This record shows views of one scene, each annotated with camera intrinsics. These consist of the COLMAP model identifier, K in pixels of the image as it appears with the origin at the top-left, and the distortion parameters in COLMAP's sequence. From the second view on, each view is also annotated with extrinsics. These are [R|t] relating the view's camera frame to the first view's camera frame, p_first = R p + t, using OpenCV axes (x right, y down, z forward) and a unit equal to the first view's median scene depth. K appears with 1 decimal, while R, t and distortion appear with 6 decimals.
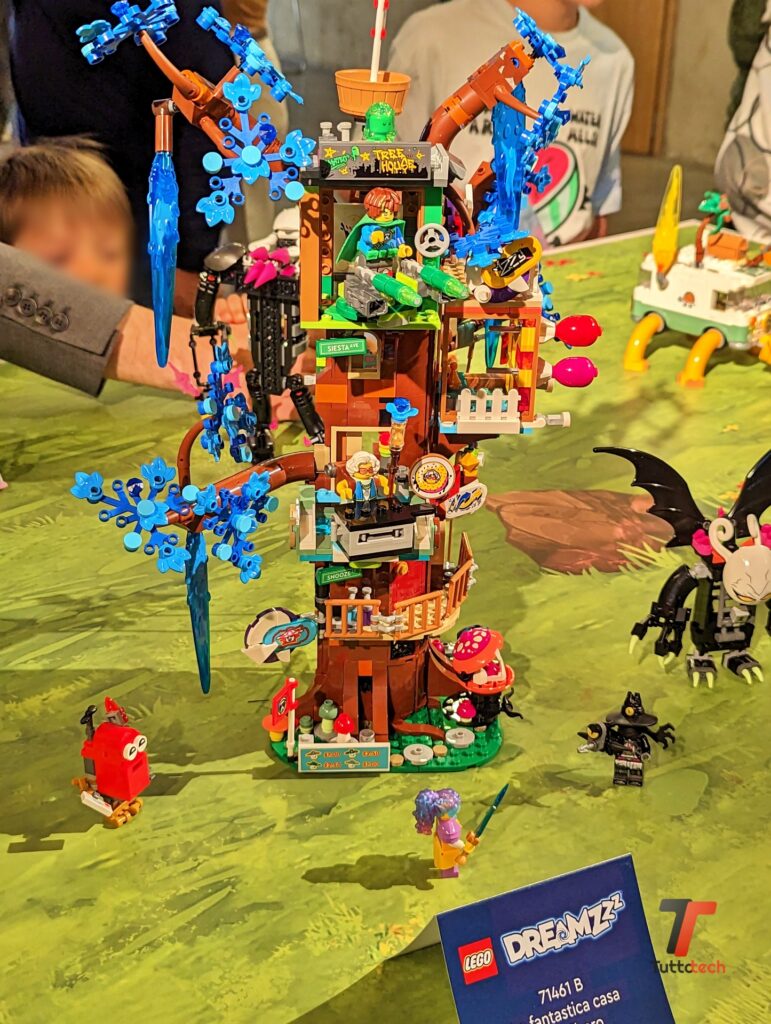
lens RADIAL K [[1511.3, 0, 385.5], [0, 1511.3, 512.0], [0, 0, 1]] dist [0.139538, -0.894238]
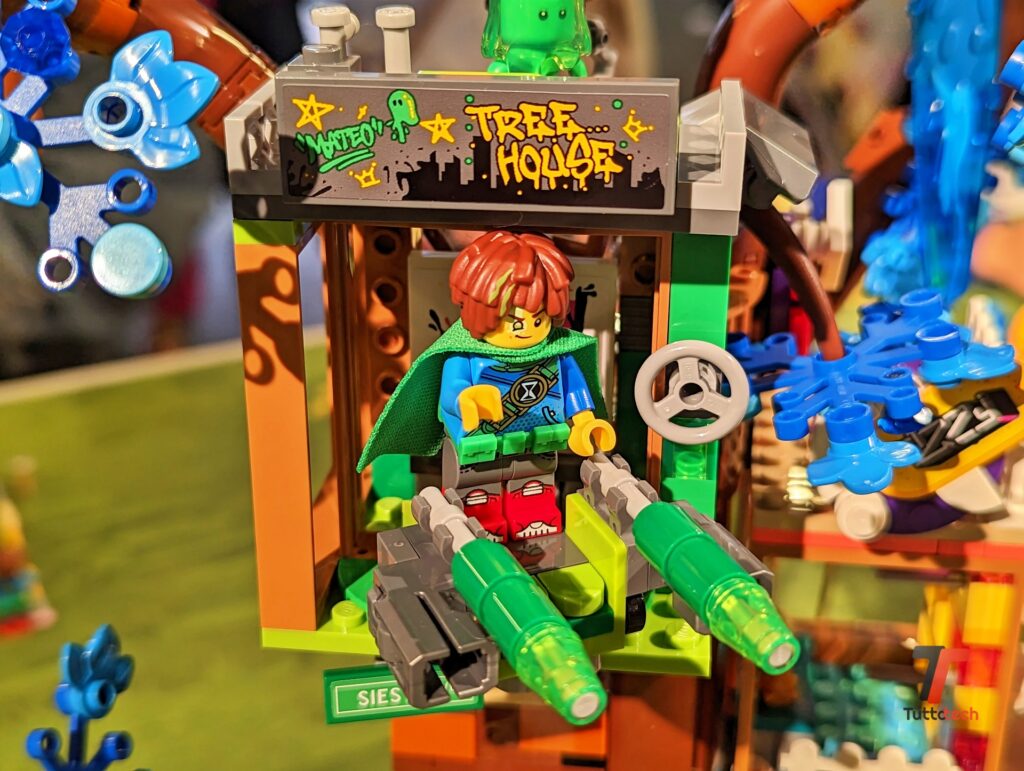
lens RADIAL K [[1511.3, 0, 512.0], [0, 1511.3, 385.5], [0, 0, 1]] dist [0.139538, -0.894238]
pose [[0.983236, 0.049977, -0.175353, 0.049896], [-0.052446, 0.998579, -0.009470, -0.180904], [0.174631, 0.018508, 0.984460, 0.713370]]
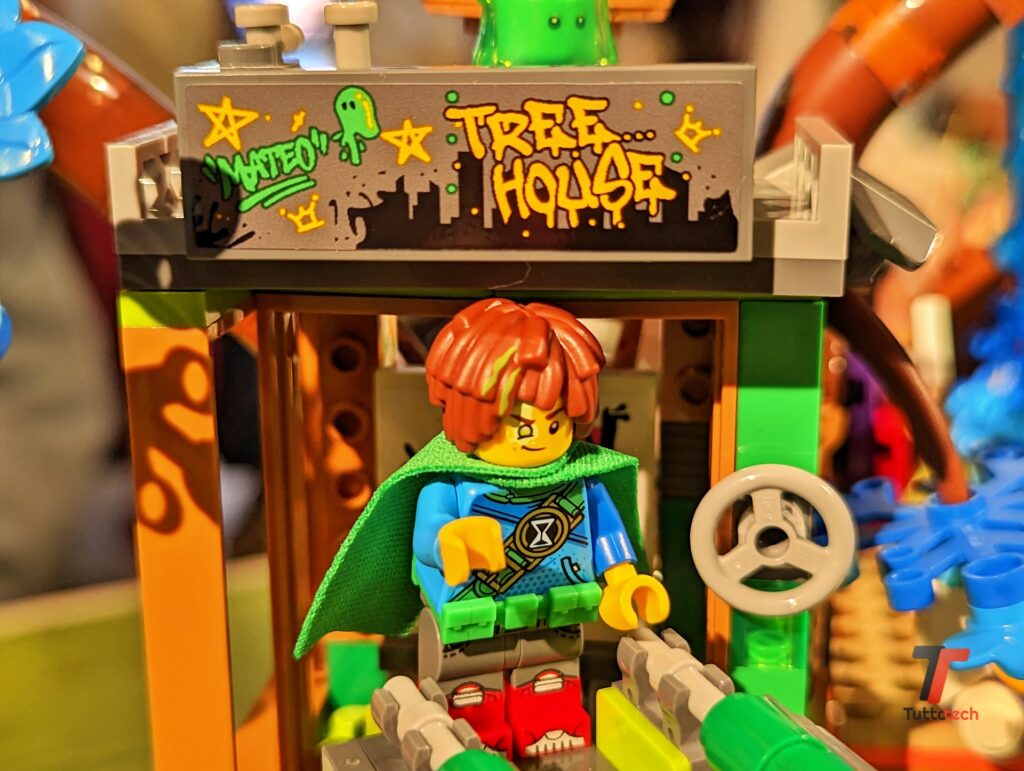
lens RADIAL K [[1511.3, 0, 512.0], [0, 1511.3, 385.5], [0, 0, 1]] dist [0.139538, -0.894238]
pose [[0.983400, 0.012380, -0.181029, 0.034117], [-0.042815, 0.985330, -0.165202, -0.168435], [0.176328, 0.170210, 0.969503, 0.802887]]
